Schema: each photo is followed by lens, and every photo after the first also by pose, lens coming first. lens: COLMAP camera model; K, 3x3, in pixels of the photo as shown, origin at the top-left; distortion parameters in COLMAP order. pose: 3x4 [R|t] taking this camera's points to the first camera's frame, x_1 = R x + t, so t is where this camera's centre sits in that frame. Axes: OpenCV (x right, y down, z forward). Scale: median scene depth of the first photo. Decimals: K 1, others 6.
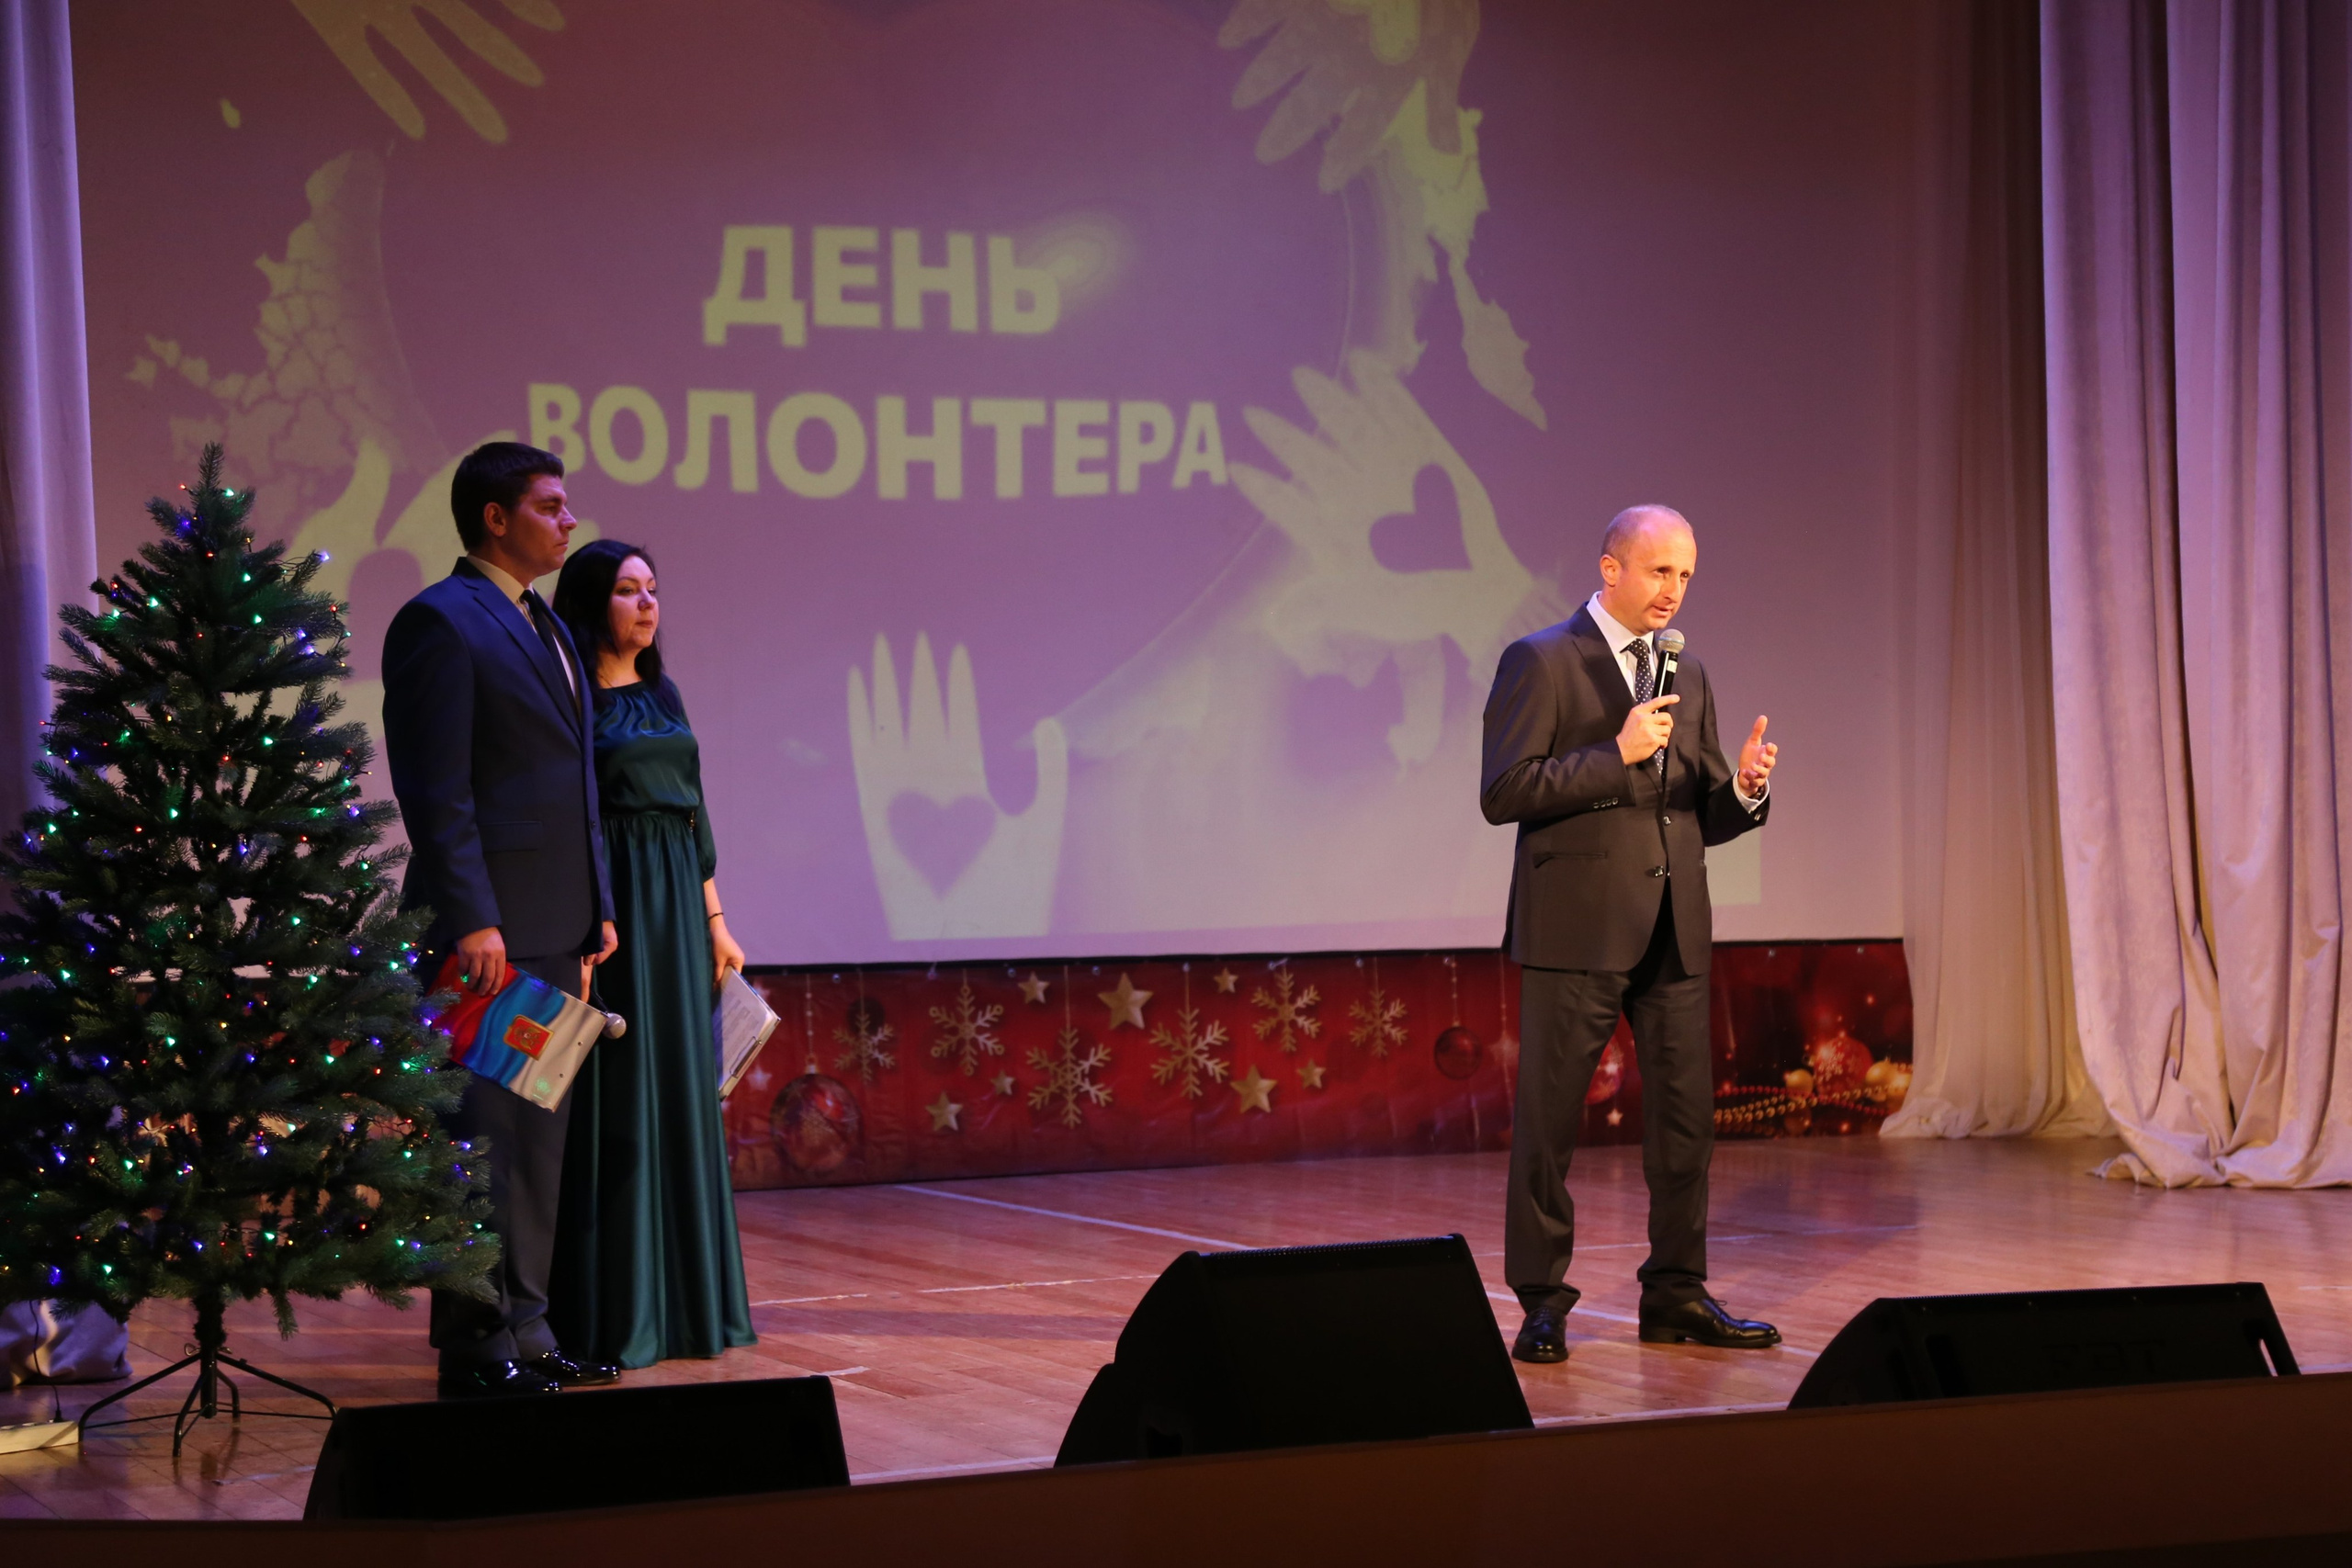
lens RADIAL K [[3764.4, 0, 1164.9], [0, 3764.4, 783.2], [0, 0, 1]] dist [0.198365, -0.084331]
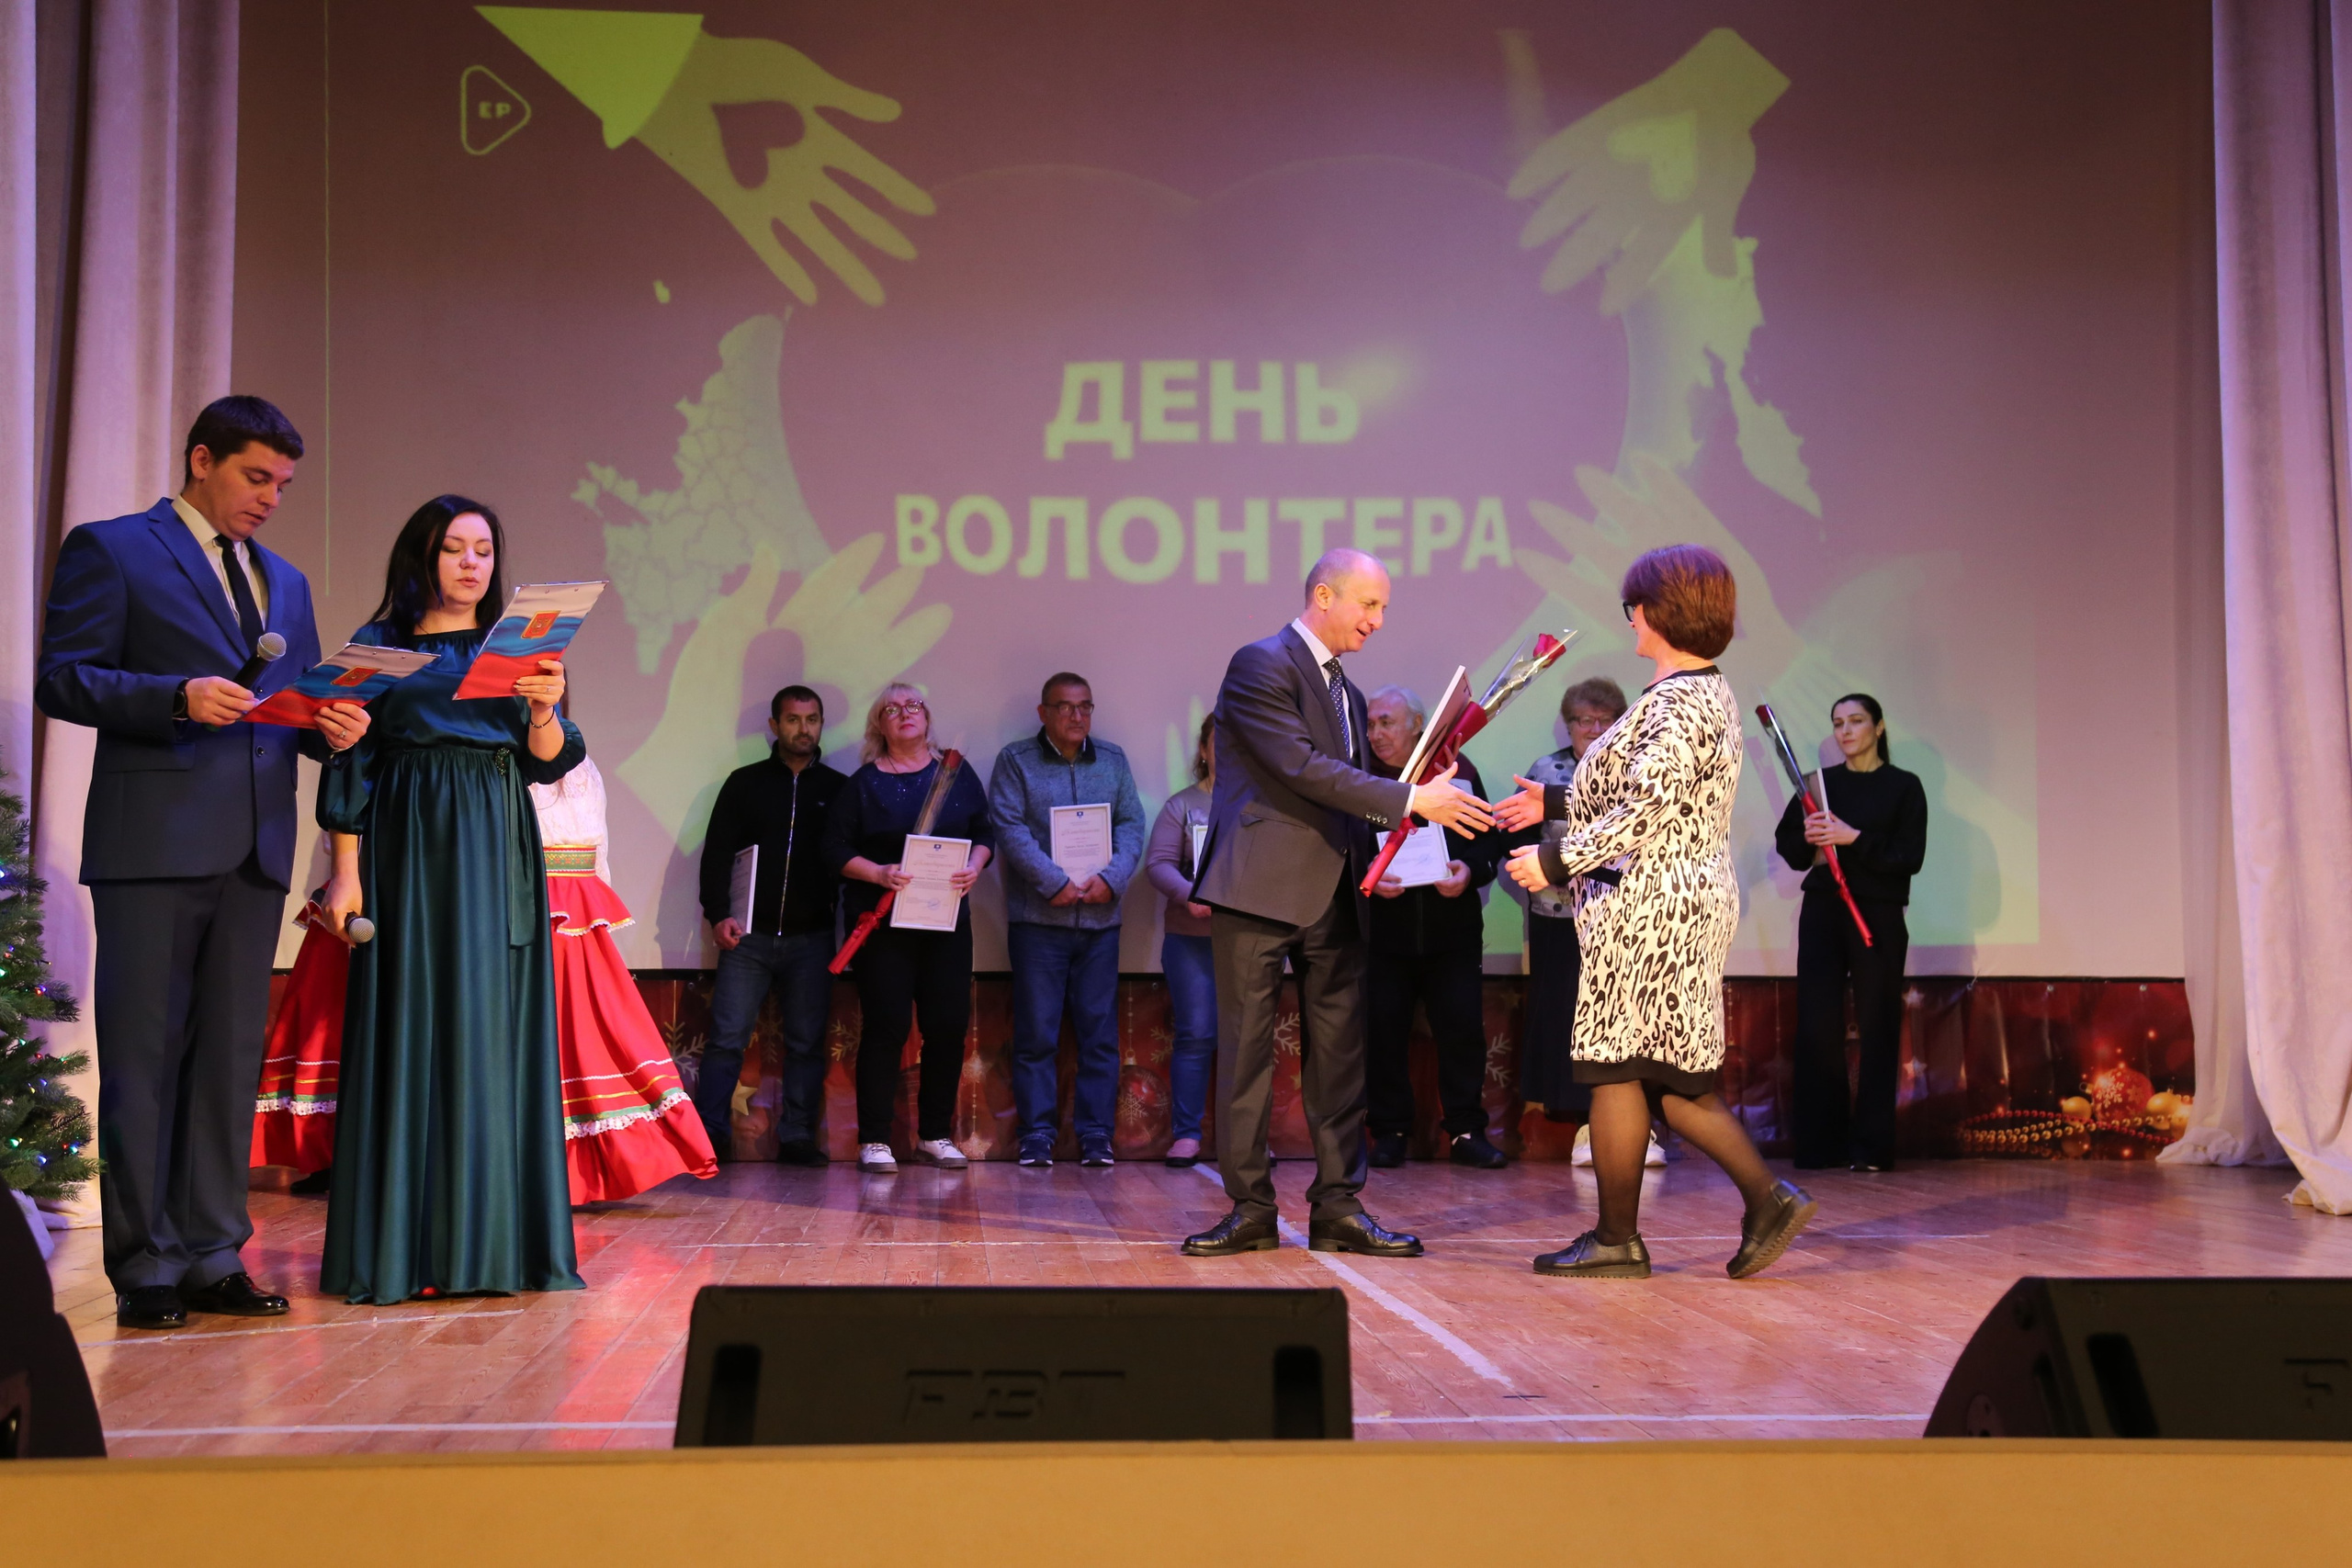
lens RADIAL K [[2400.5, 0, 1223.4], [0, 2400.5, 813.0], [0, 0, 1]] dist [0.023454, 0.032720]
pose [[0.940498, -0.006967, -0.339727, 0.189053], [-0.009894, 0.998804, -0.047873, 0.032980], [0.339654, 0.048385, 0.939305, 0.293656]]
